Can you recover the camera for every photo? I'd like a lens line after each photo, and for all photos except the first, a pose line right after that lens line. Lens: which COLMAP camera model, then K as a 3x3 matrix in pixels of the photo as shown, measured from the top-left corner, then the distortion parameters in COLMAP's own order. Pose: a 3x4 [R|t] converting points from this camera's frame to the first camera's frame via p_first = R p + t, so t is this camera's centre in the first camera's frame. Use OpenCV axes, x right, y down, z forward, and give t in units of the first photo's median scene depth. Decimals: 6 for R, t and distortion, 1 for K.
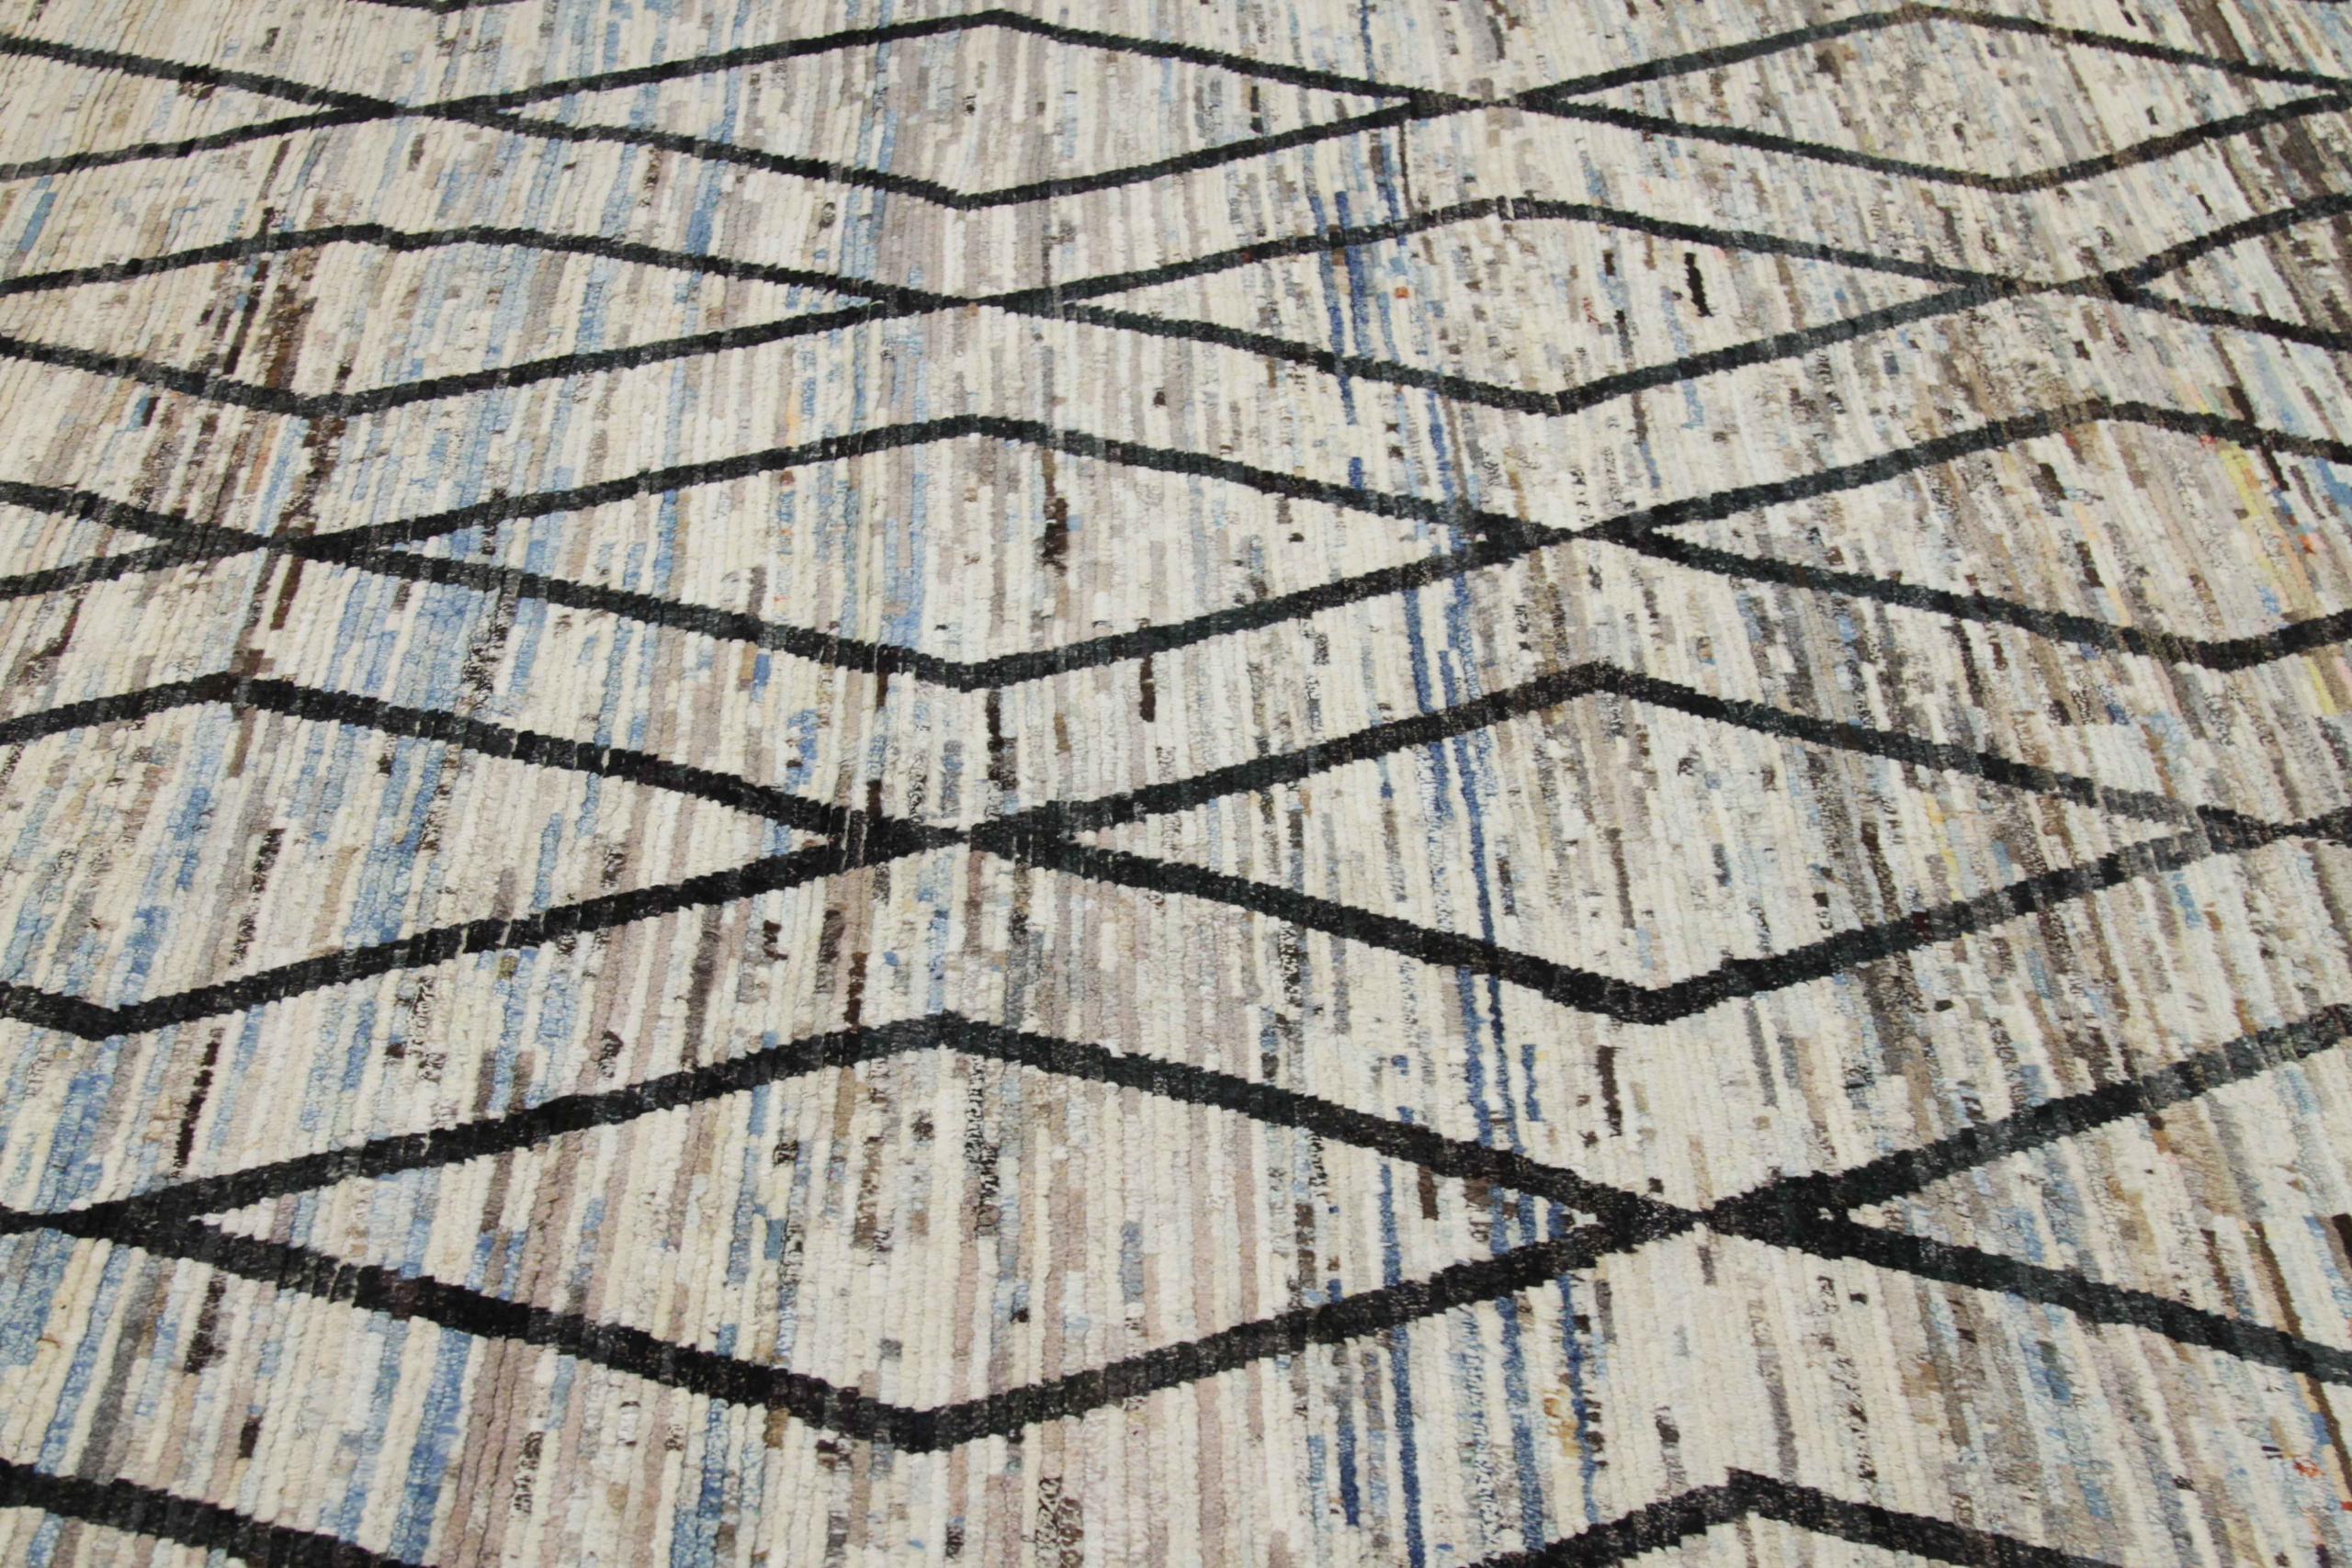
lens RADIAL K [[3141.1, 0, 1171.6], [0, 3141.1, 793.8], [0, 0, 1]] dist [-0.056436, 0.000000]
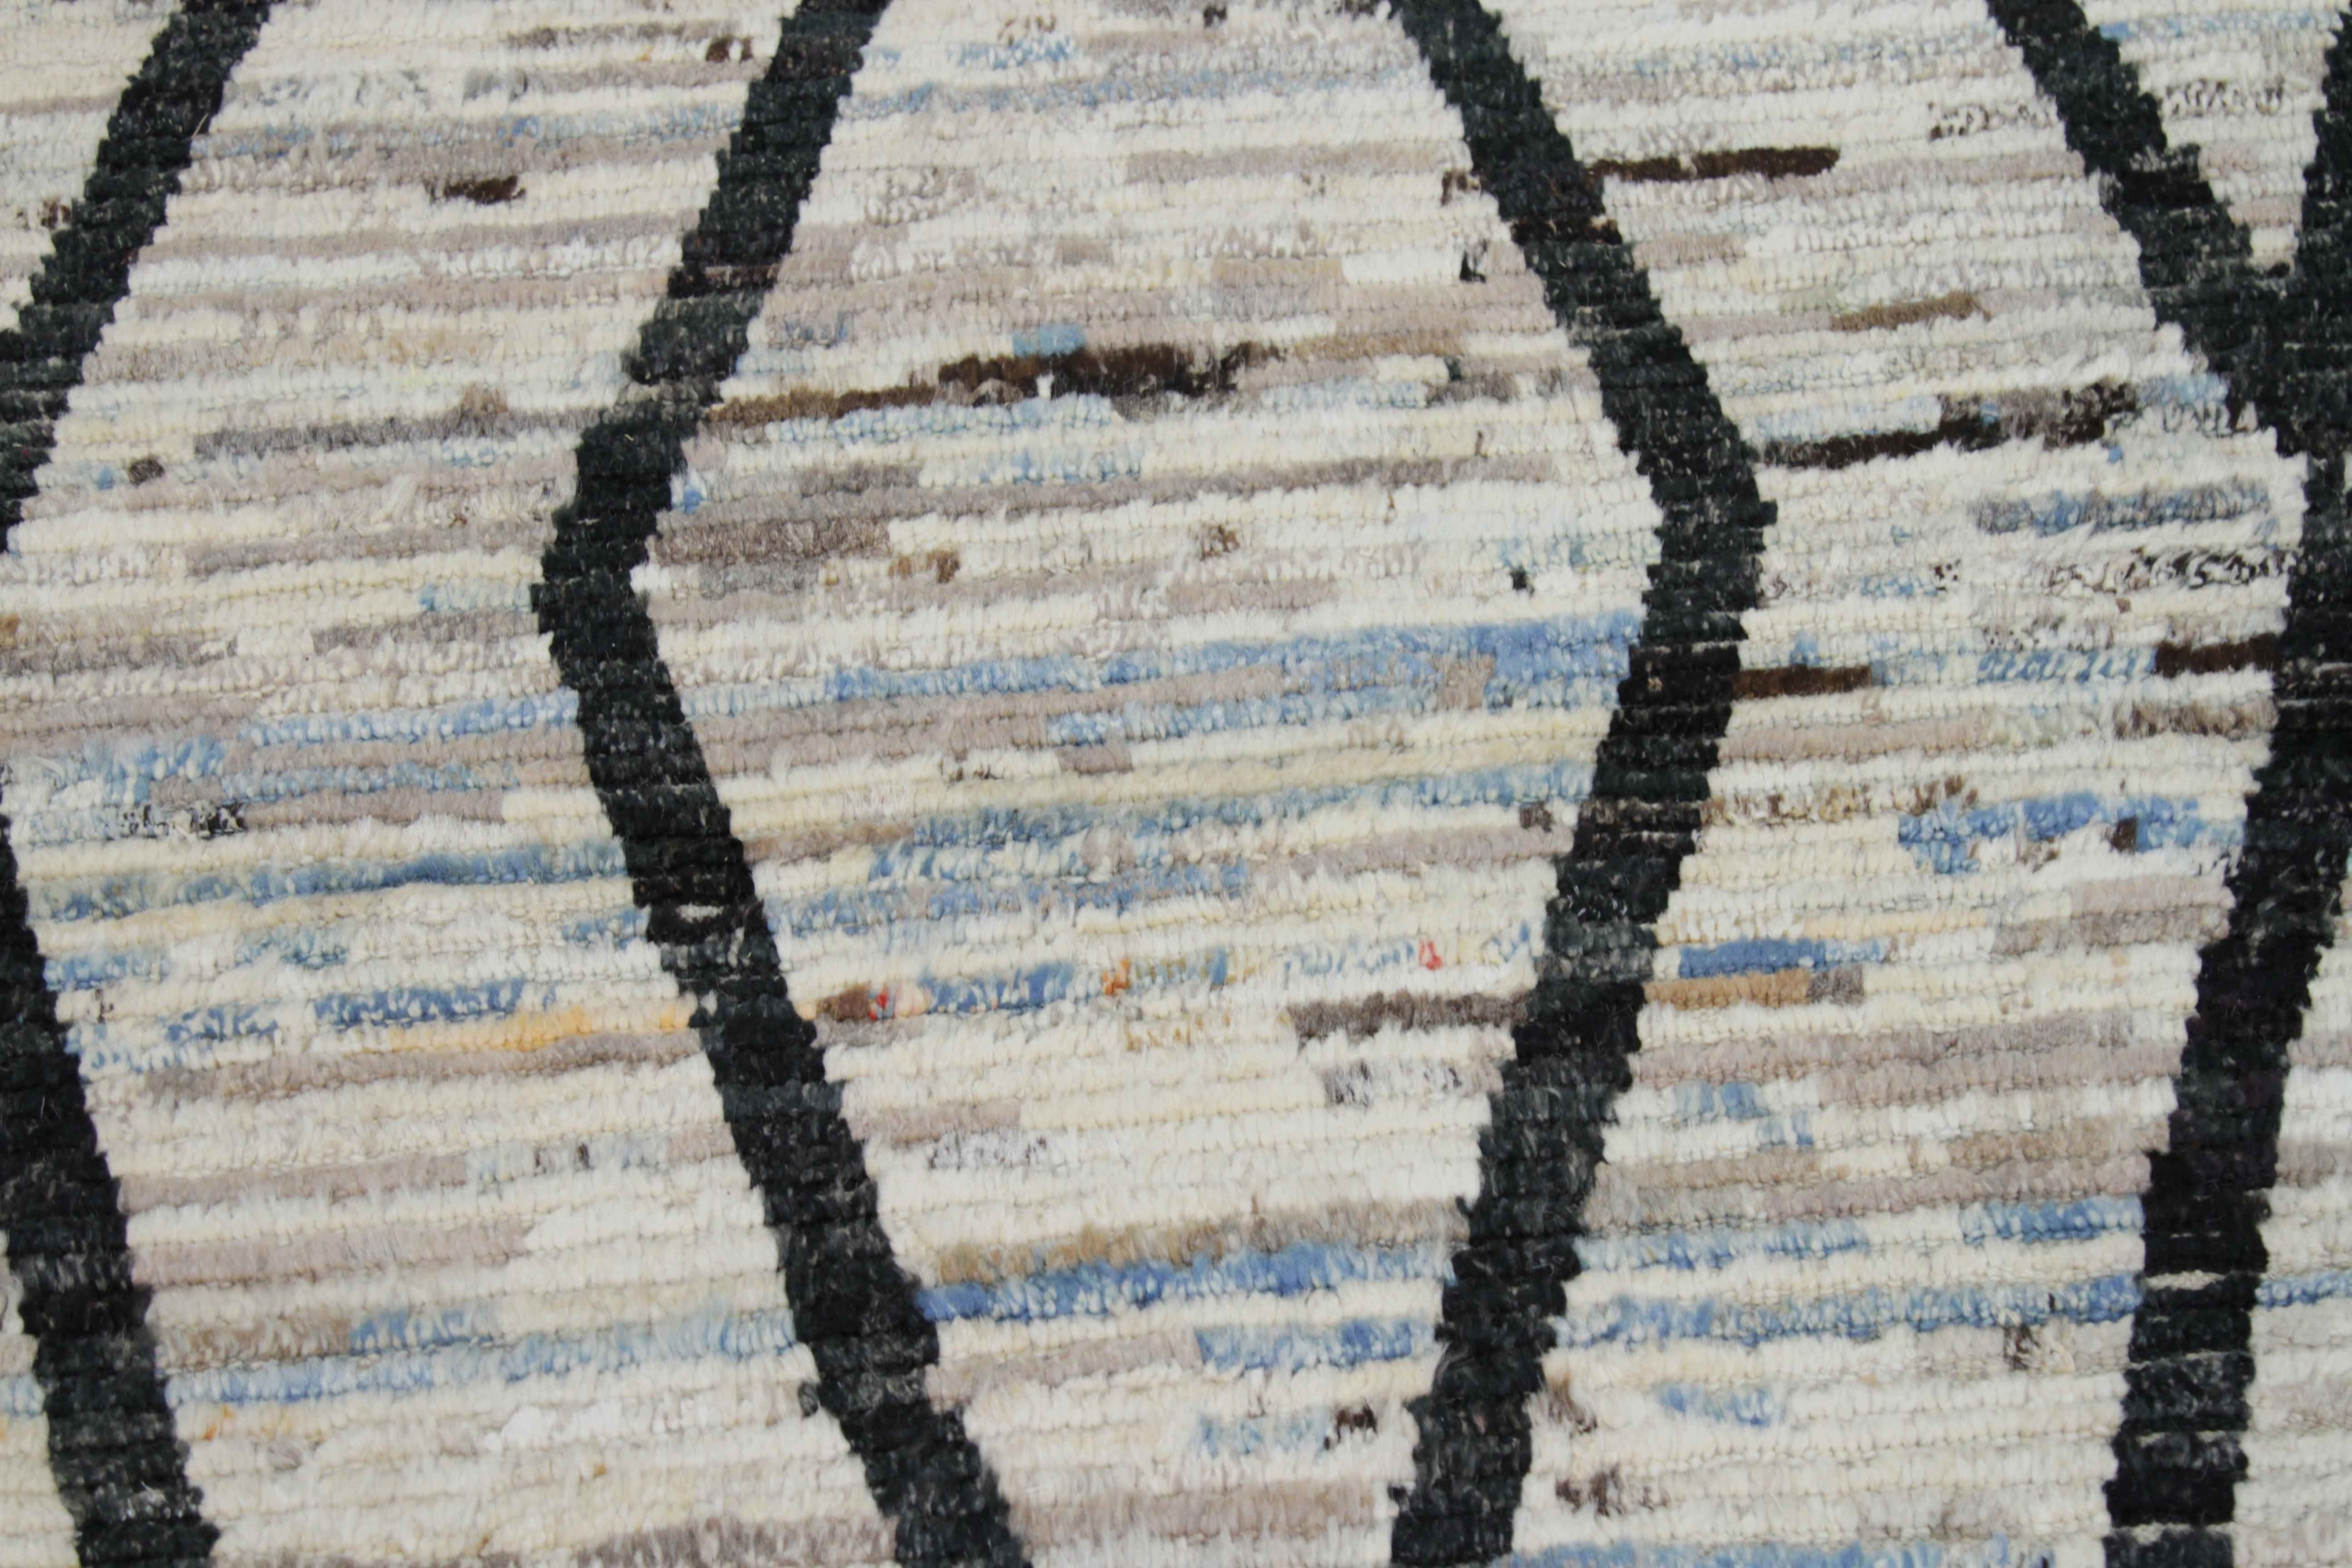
lens RADIAL K [[4268.4, 0, 1177.2], [0, 4268.4, 782.6], [0, 0, 1]] dist [0.032247, 0.000000]
pose [[-0.039933, -0.840471, 0.540383, -0.376545], [0.657949, 0.384901, 0.647267, -0.411620], [-0.752003, 0.381391, 0.537617, 0.758087]]
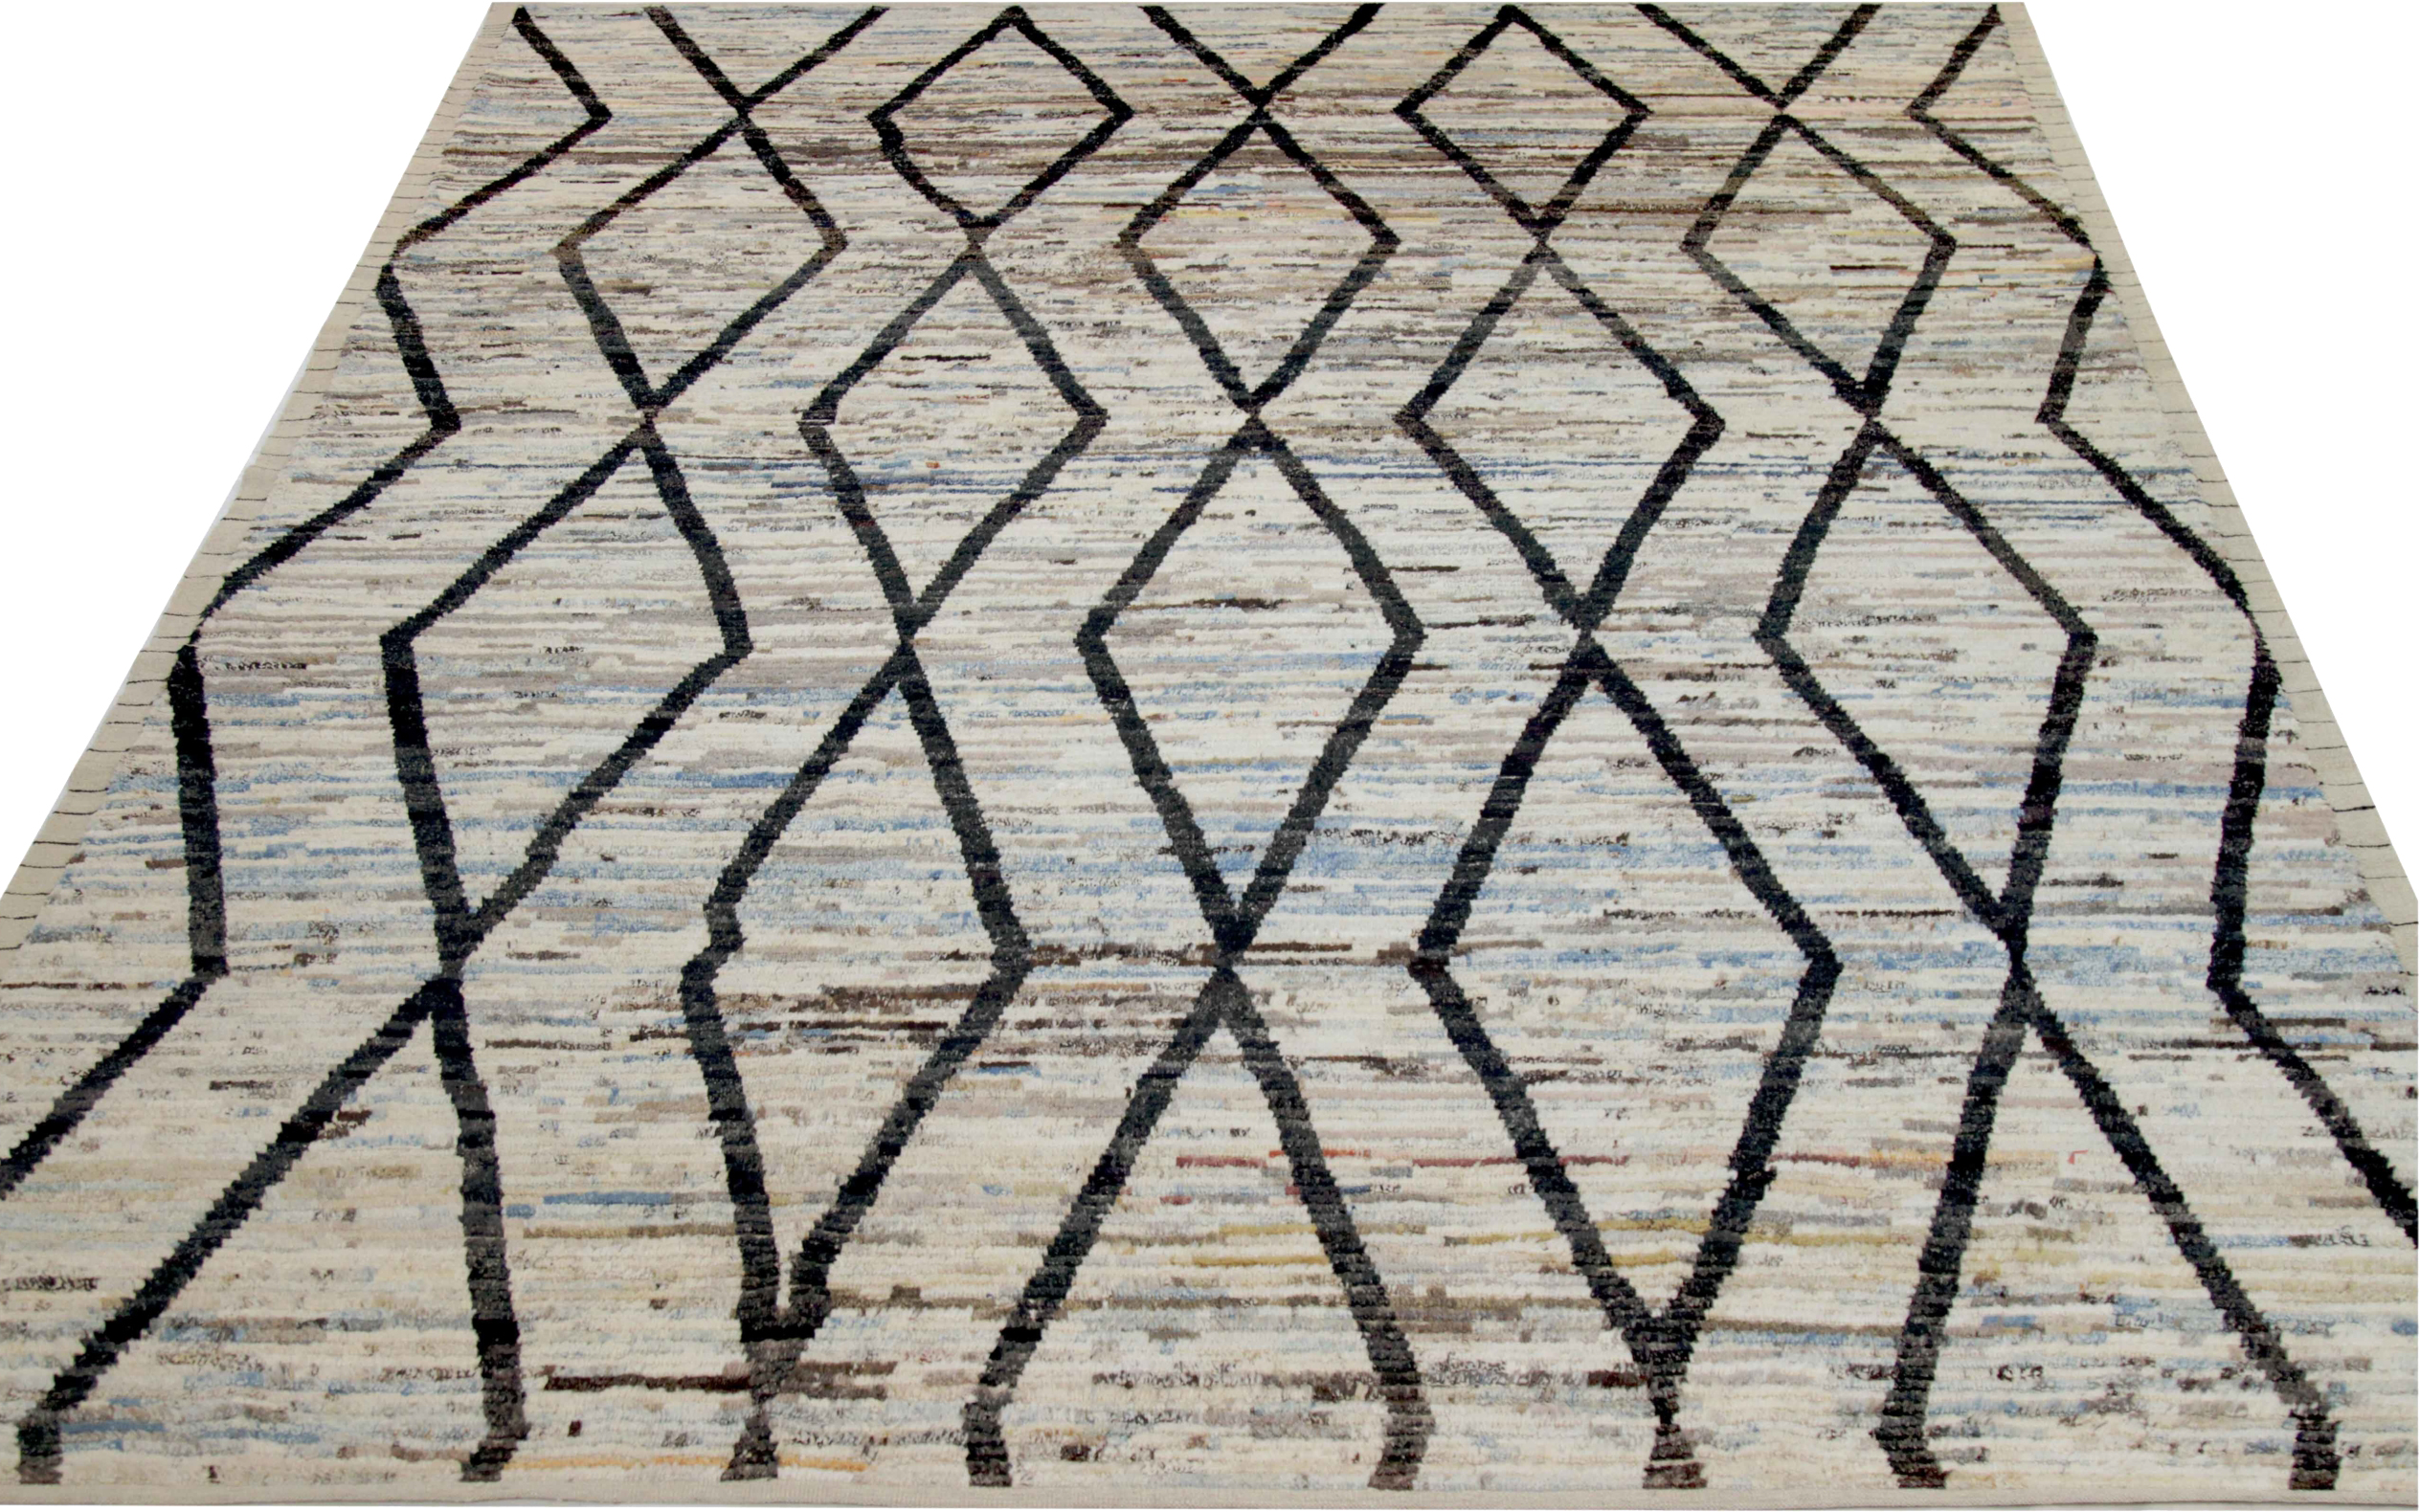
lens RADIAL K [[3201.1, 0, 1302.3], [0, 3201.1, 798.6], [0, 0, 1]] dist [-0.068021, 0.000000]
pose [[0.023876, -0.578260, 0.815503, -1.243719], [0.655668, 0.624845, 0.423872, -0.614490], [-0.754671, 0.524579, 0.394066, 0.503713]]
